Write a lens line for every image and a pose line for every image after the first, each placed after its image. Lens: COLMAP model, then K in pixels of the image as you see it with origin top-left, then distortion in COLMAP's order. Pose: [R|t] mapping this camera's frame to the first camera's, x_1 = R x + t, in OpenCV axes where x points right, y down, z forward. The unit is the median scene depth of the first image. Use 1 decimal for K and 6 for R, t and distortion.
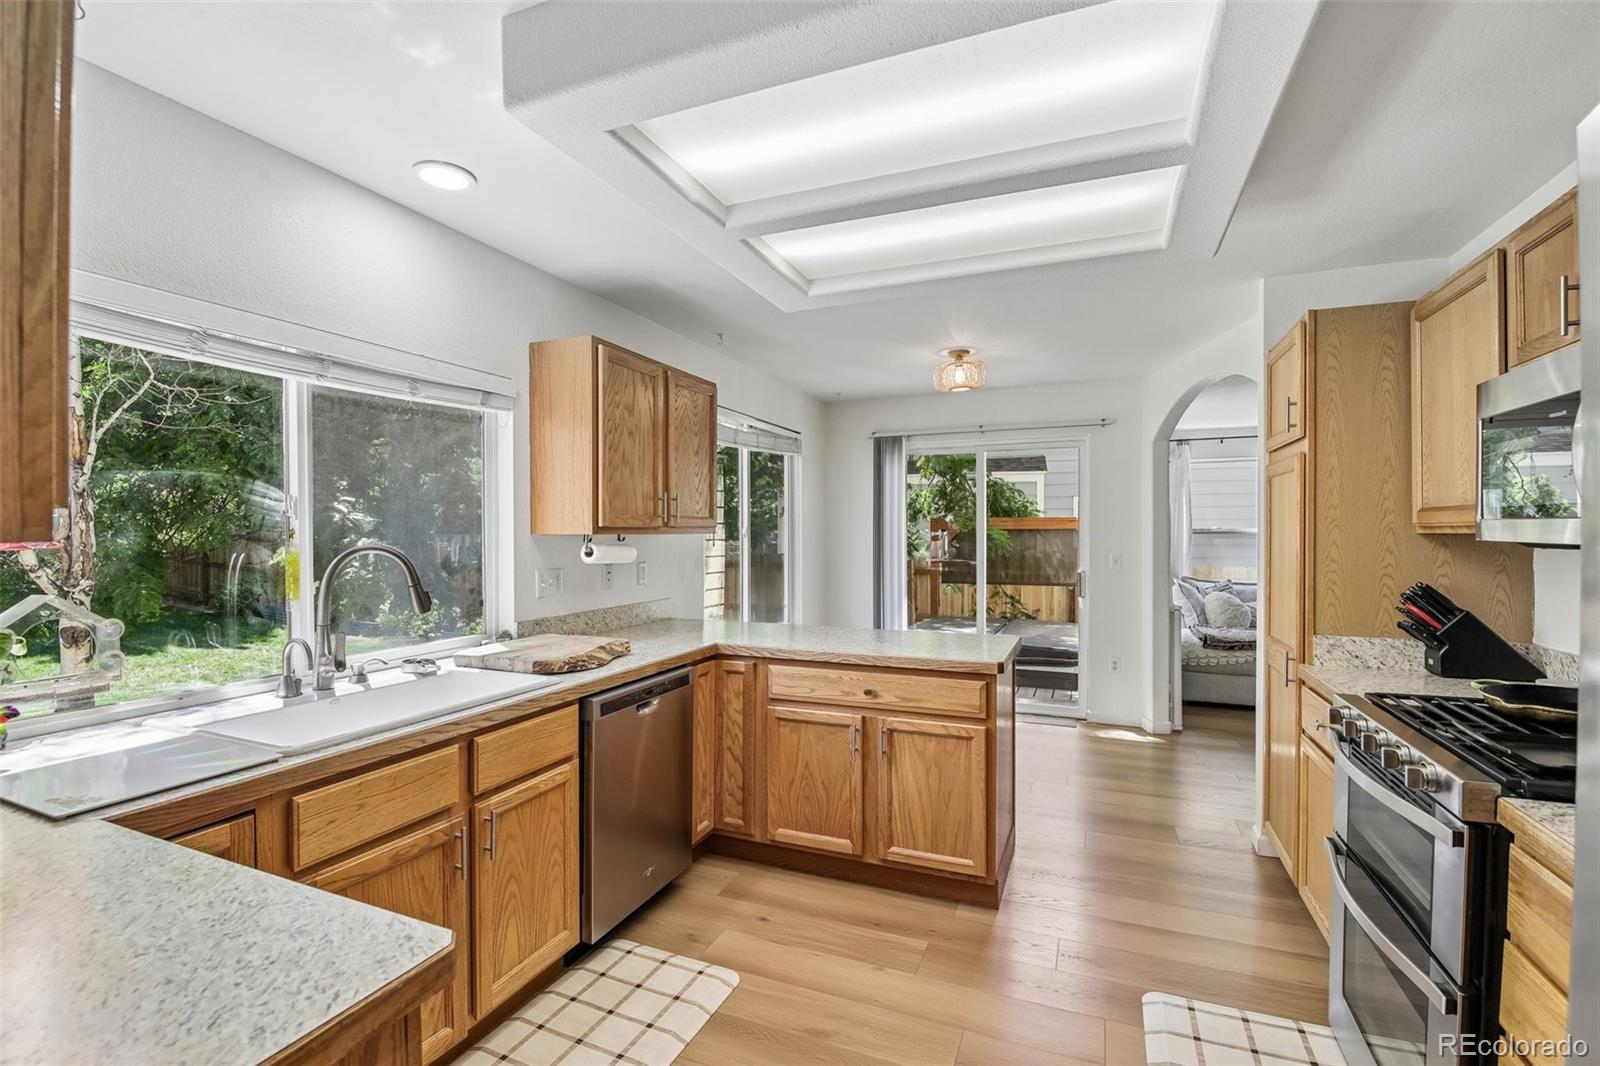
lens RADIAL K [[730.8, 0, 792.3], [0, 730.8, 529.4], [0, 0, 1]] dist [0.000941, -0.000759]
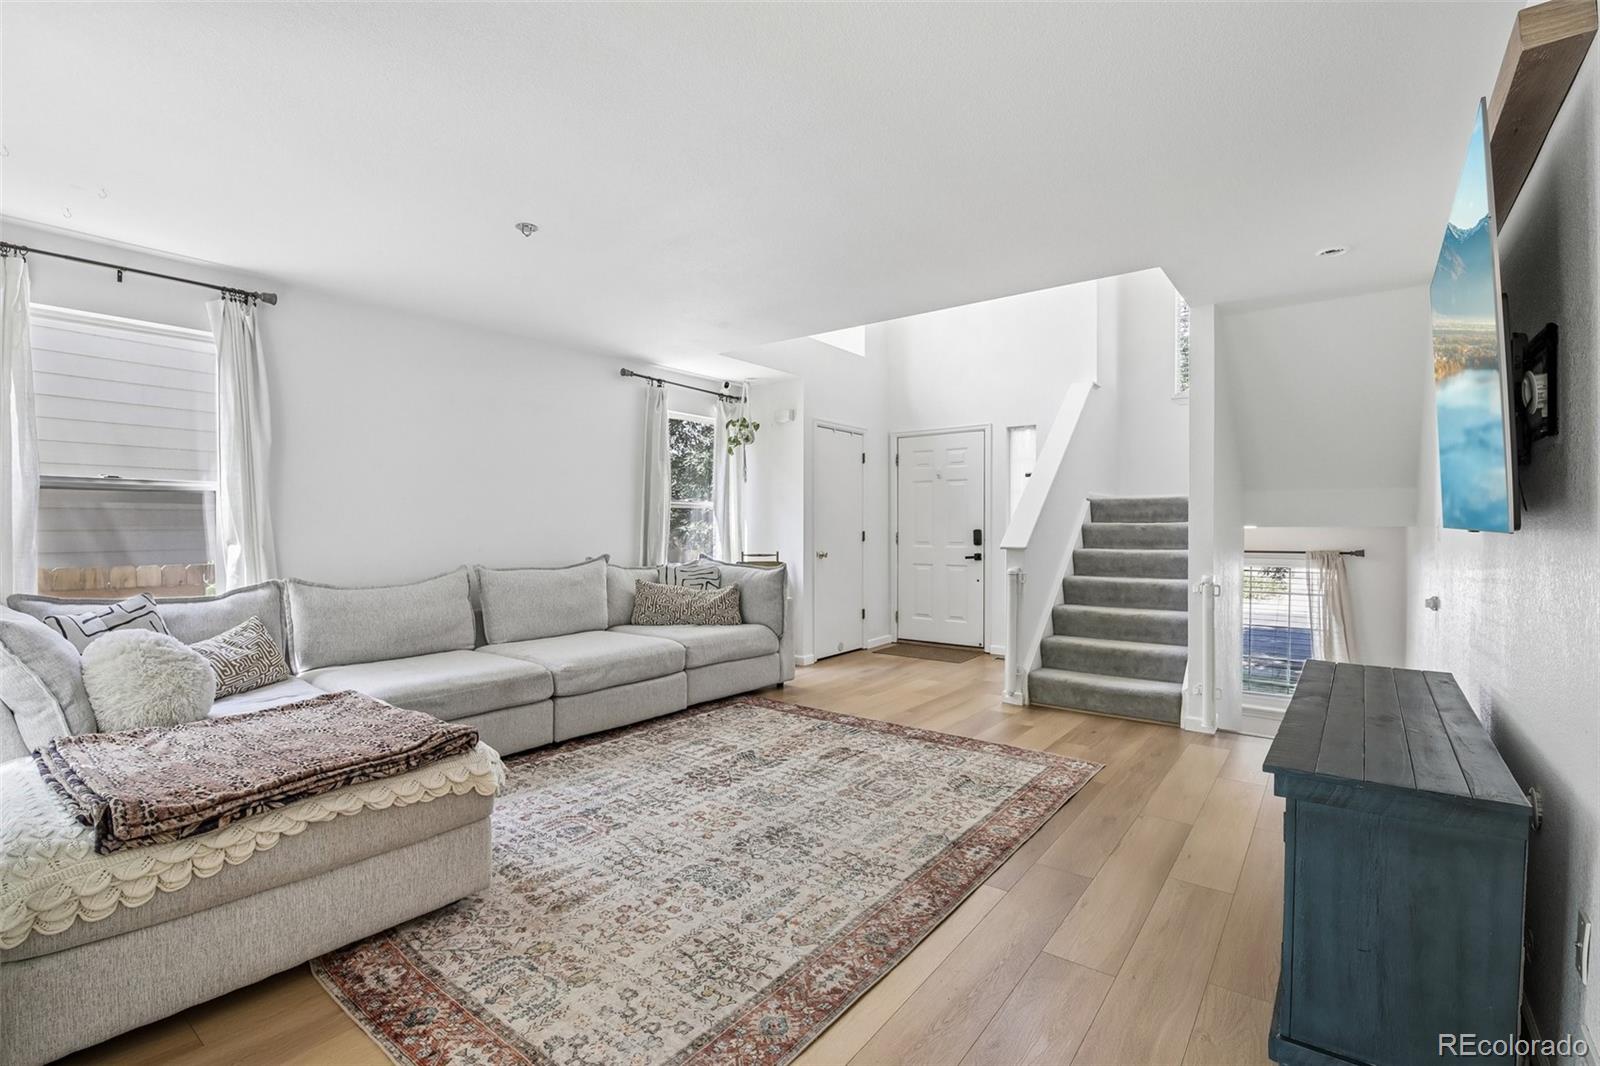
lens RADIAL K [[730.8, 0, 792.3], [0, 730.8, 529.4], [0, 0, 1]] dist [0.000941, -0.000759]
pose [[0.263159, -0.009967, 0.964701, 0.355381], [-0.002722, 0.999935, 0.011074, 0.029435], [-0.964749, -0.005540, 0.263115, 0.656986]]
